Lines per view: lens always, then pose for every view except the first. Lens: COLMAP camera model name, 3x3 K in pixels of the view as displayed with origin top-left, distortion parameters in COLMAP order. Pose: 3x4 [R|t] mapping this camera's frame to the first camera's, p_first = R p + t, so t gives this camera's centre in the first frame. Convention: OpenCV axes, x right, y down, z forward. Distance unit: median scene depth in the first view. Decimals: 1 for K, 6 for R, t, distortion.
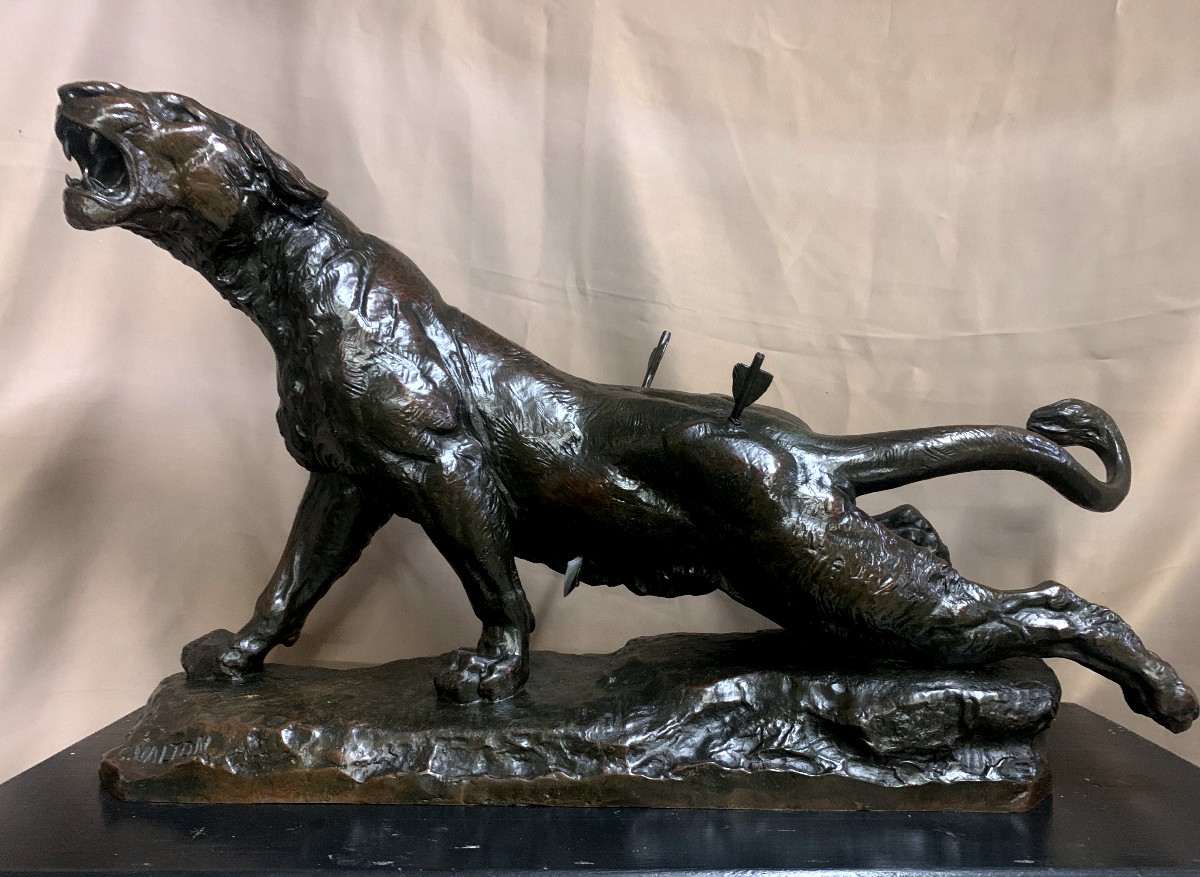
lens RADIAL K [[945.6, 0, 592.3], [0, 945.6, 439.9], [0, 0, 1]] dist [-0.005767, -0.005280]
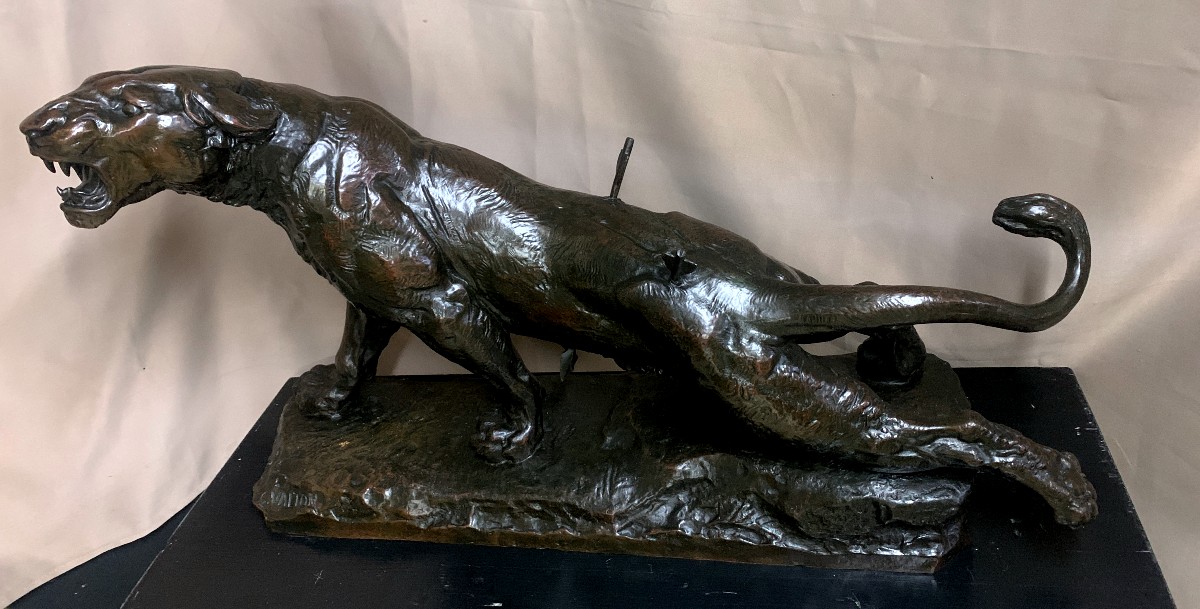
lens RADIAL K [[957.0, 0, 581.8], [0, 957.0, 199.9], [0, 0, 1]] dist [-0.015841, 0.006311]
pose [[0.972523, -0.055790, -0.226021, 0.306078], [0.153737, 0.882965, 0.443551, -0.618815], [0.174823, -0.466111, 0.867281, 0.071710]]
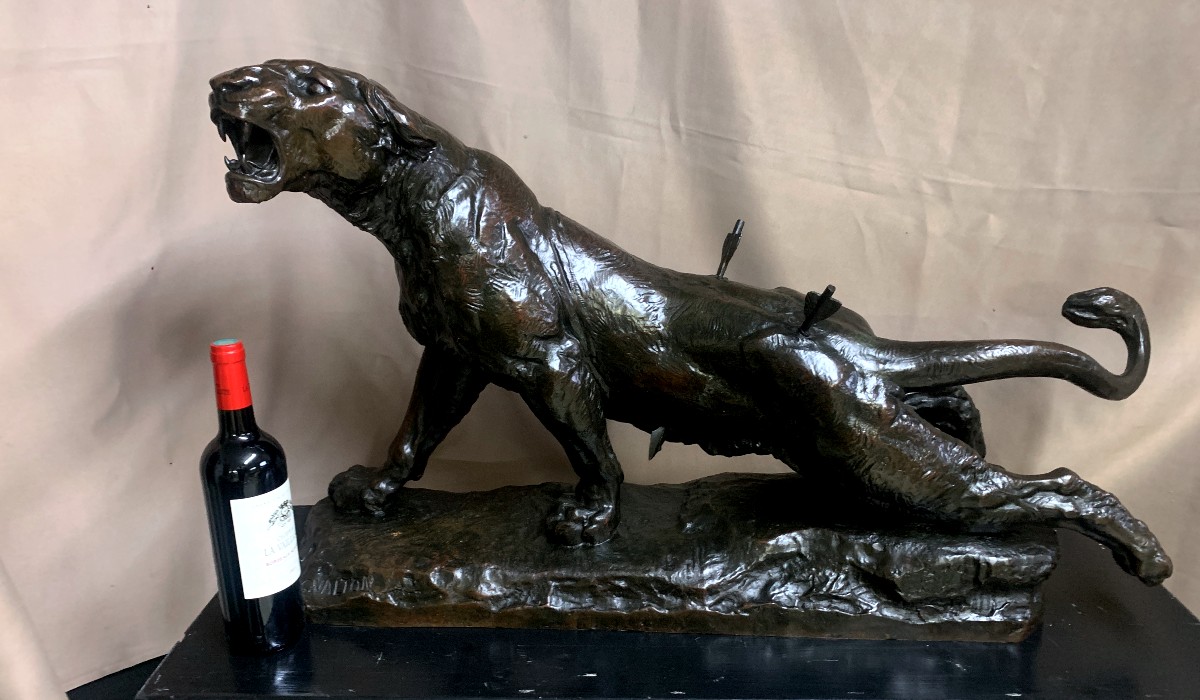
lens RADIAL K [[944.4, 0, 576.6], [0, 944.4, 354.8], [0, 0, 1]] dist [0.008456, -0.039538]
pose [[0.999347, -0.003758, -0.035936, -0.086489], [0.013805, 0.958833, 0.283634, -0.329867], [0.033391, -0.283945, 0.958259, -0.122575]]
